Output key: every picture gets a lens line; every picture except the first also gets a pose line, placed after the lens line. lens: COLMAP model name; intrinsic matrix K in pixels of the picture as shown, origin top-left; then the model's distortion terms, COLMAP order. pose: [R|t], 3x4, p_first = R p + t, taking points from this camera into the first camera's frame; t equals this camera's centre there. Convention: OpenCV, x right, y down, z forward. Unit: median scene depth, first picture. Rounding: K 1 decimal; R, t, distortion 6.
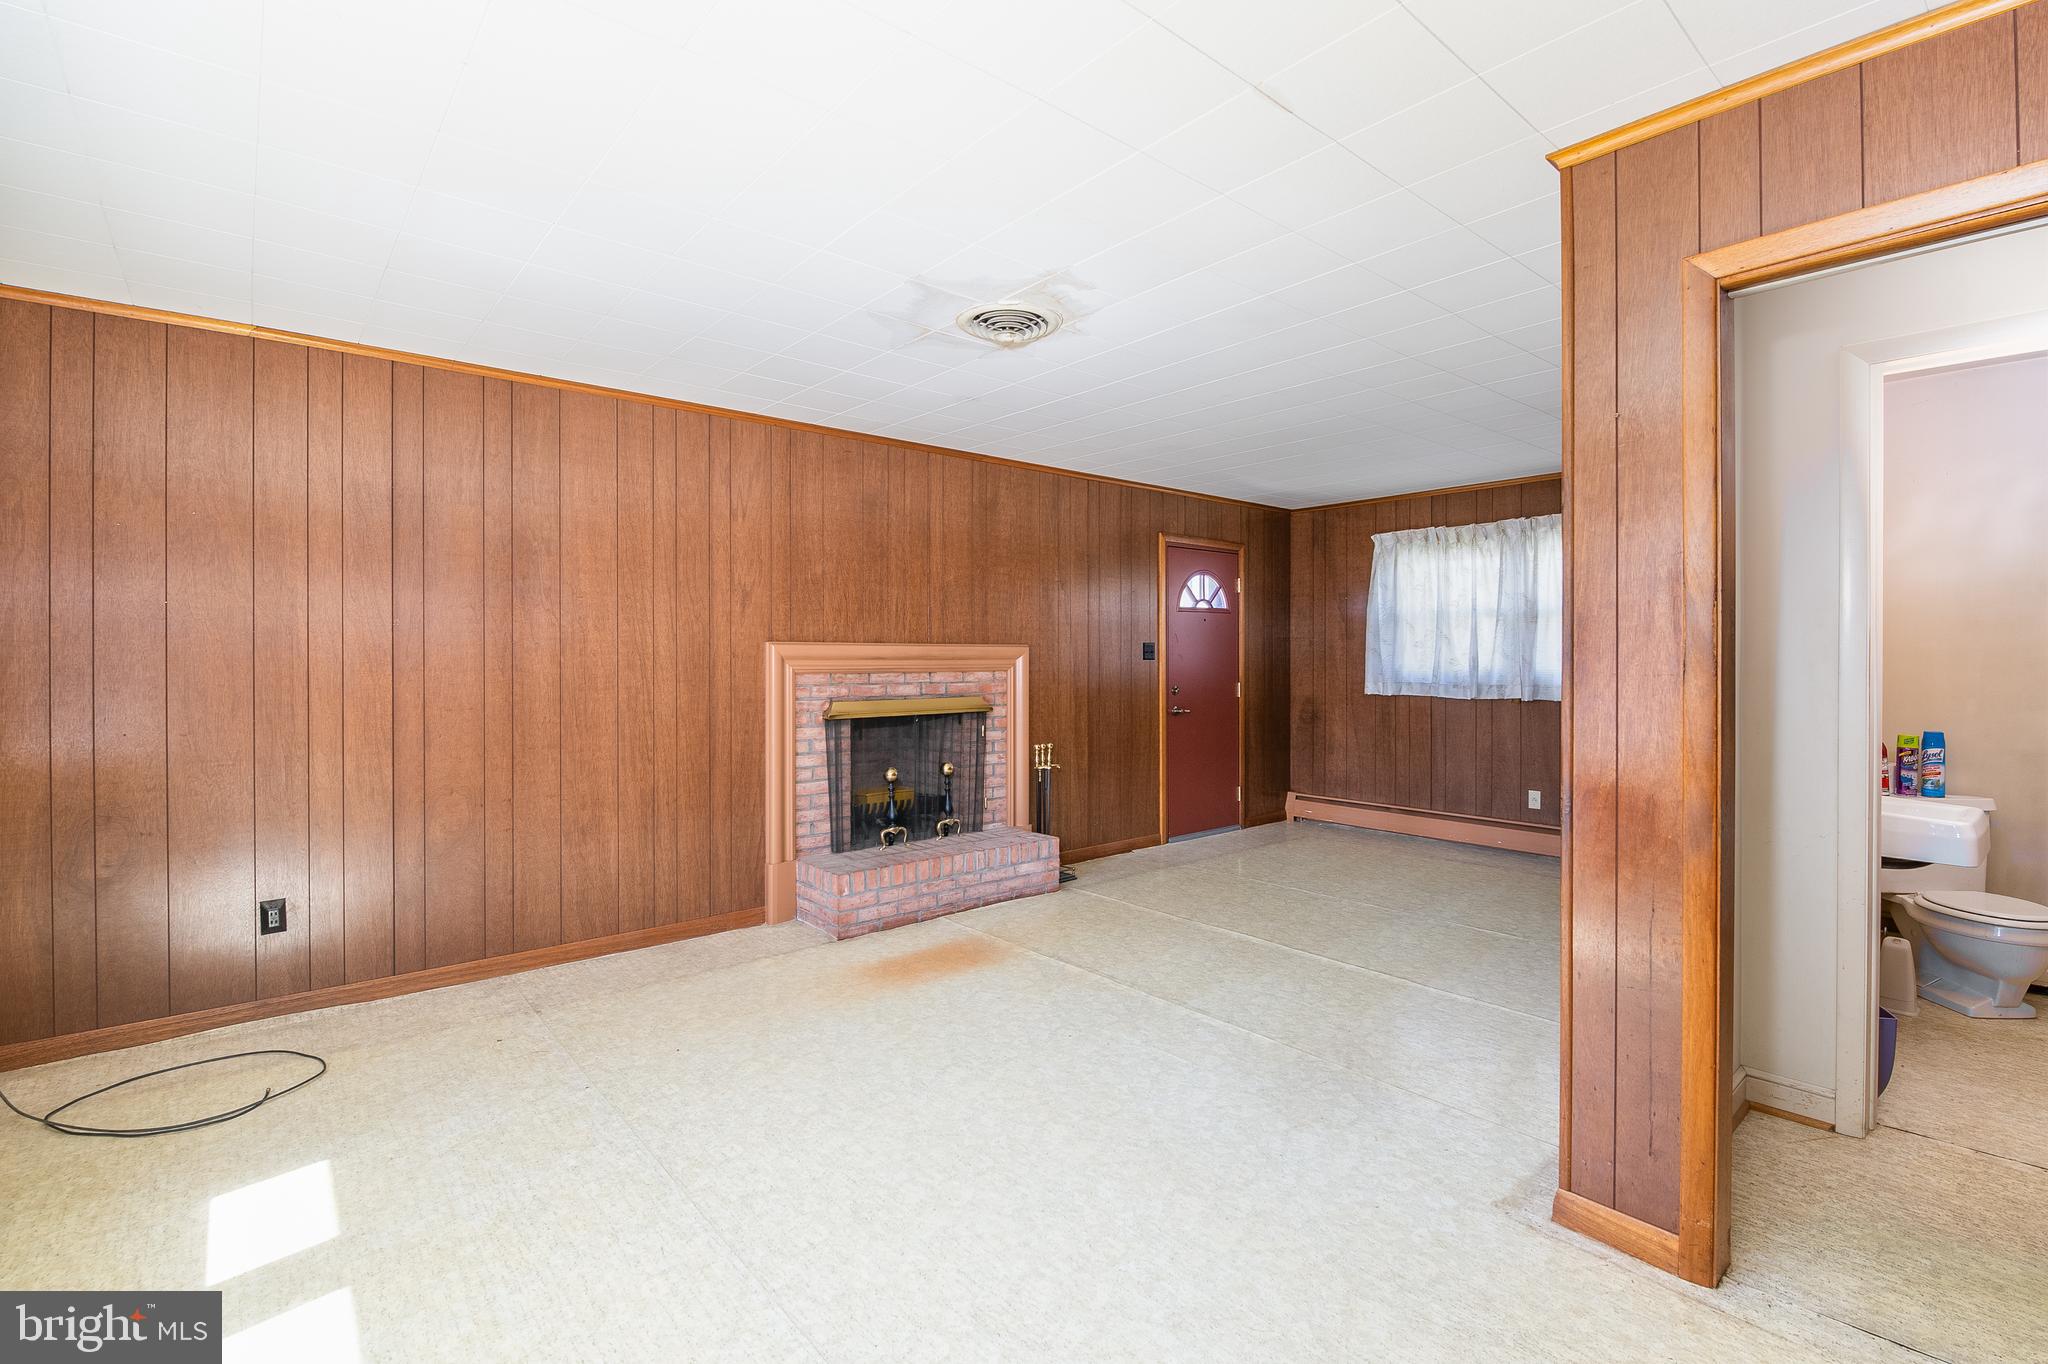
lens RADIAL K [[935.4, 0, 1020.6], [0, 935.4, 665.2], [0, 0, 1]] dist [-0.000724, -0.000258]
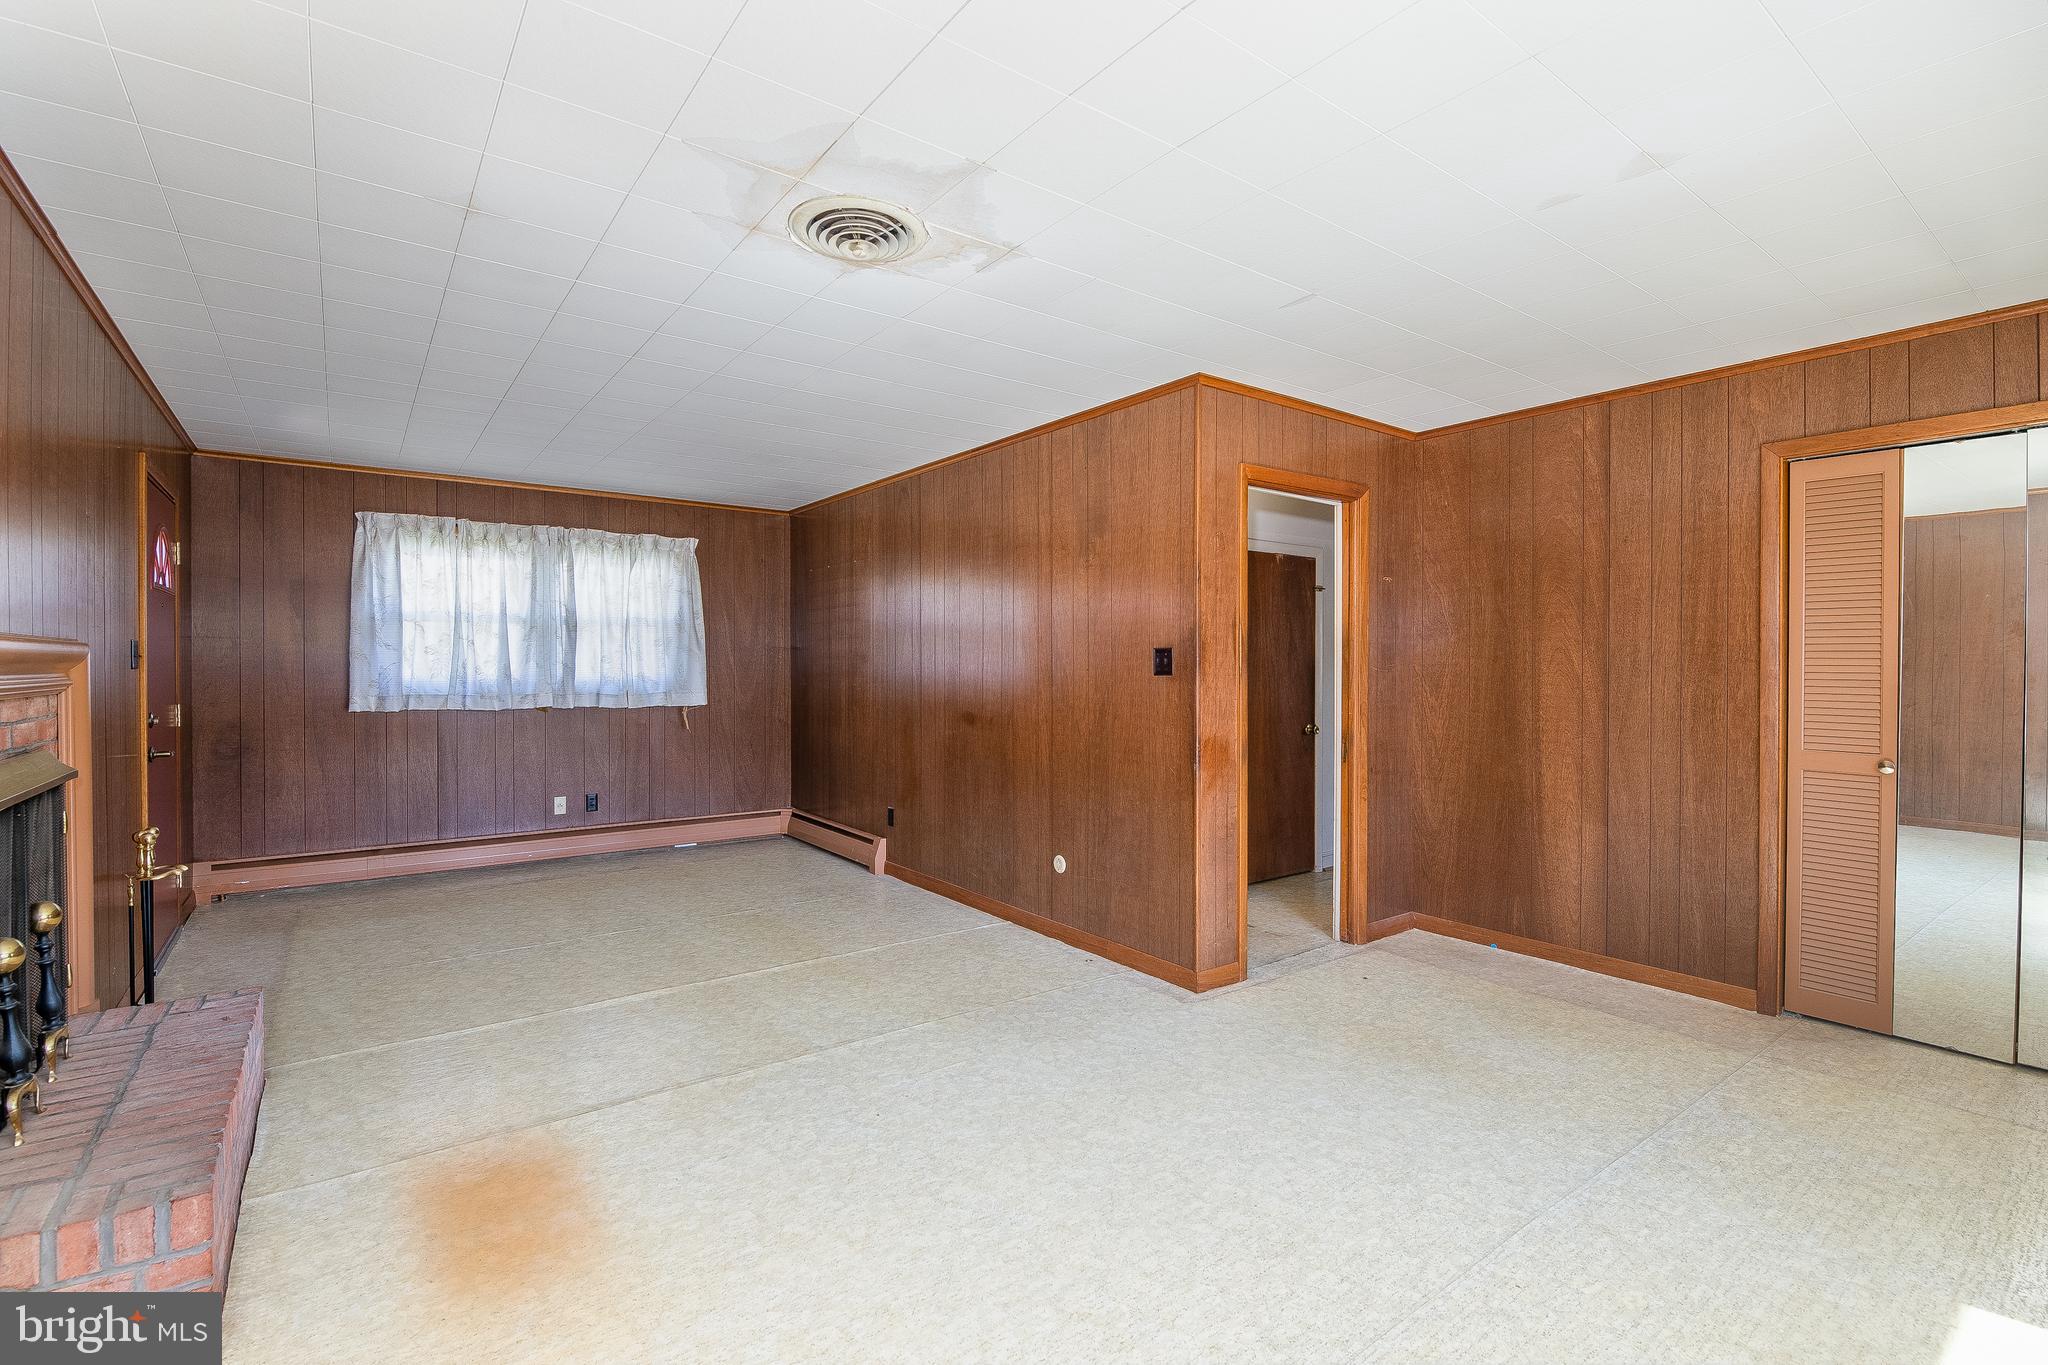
lens RADIAL K [[908.0, 0, 1018.7], [0, 908.0, 678.0], [0, 0, 1]] dist [-0.001798, -0.000230]
pose [[0.065225, -0.012506, 0.997792, -0.485895], [0.006714, 0.999904, 0.012094, -0.004105], [-0.997848, 0.005910, 0.065303, 0.529442]]
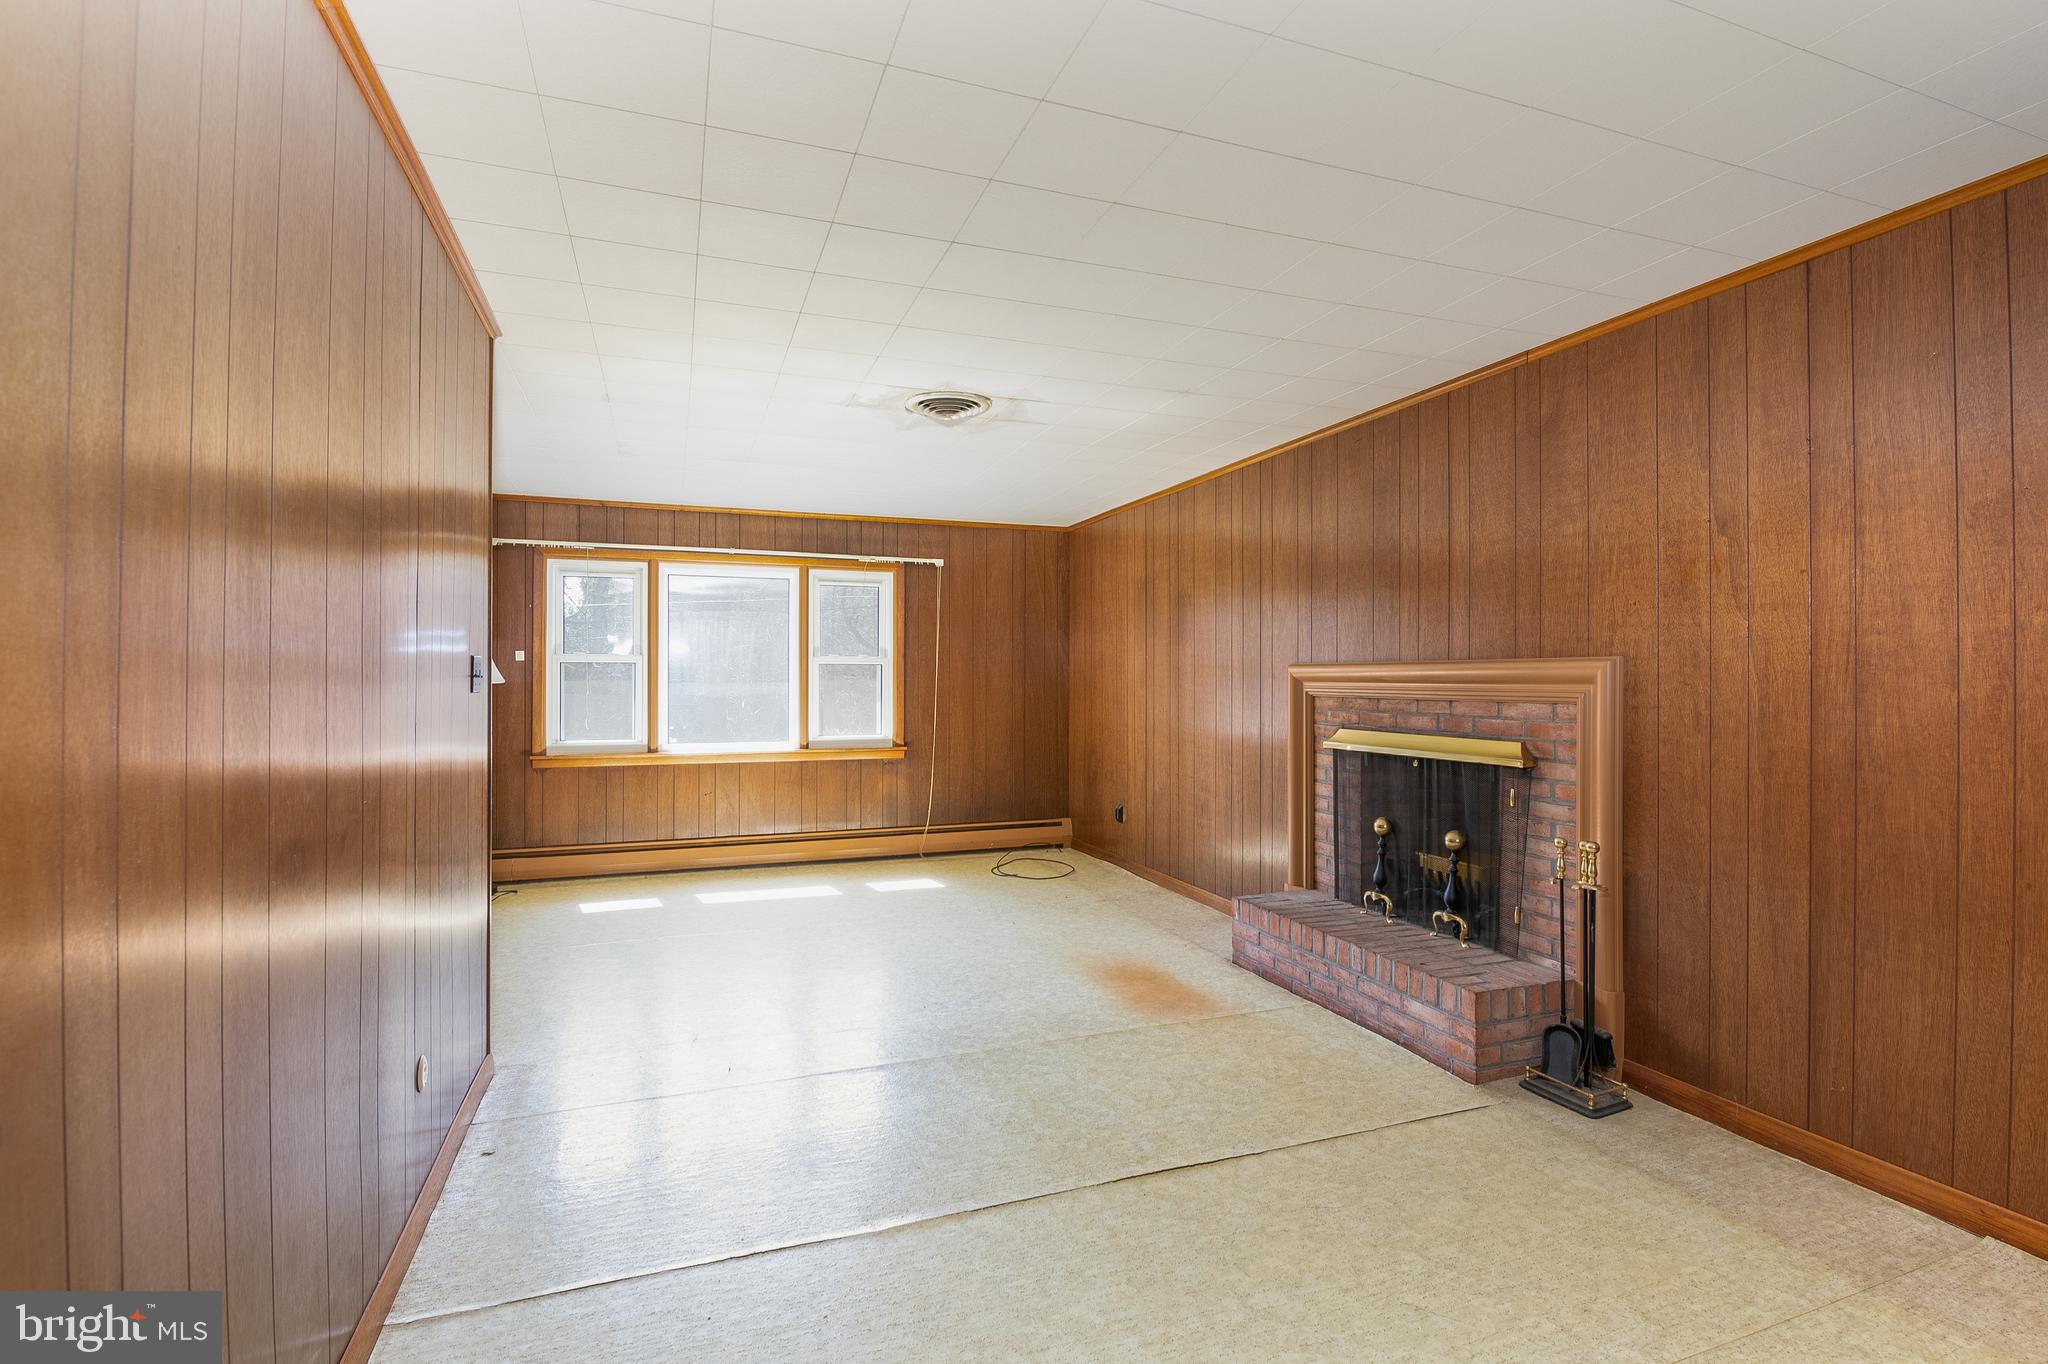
lens RADIAL K [[935.4, 0, 1020.6], [0, 935.4, 665.2], [0, 0, 1]] dist [-0.000724, -0.000258]
pose [[-0.344314, -0.009651, -0.938805, 0.711009], [-0.007137, 0.999945, -0.007662, -0.011755], [0.938828, 0.004062, -0.344364, 0.974879]]
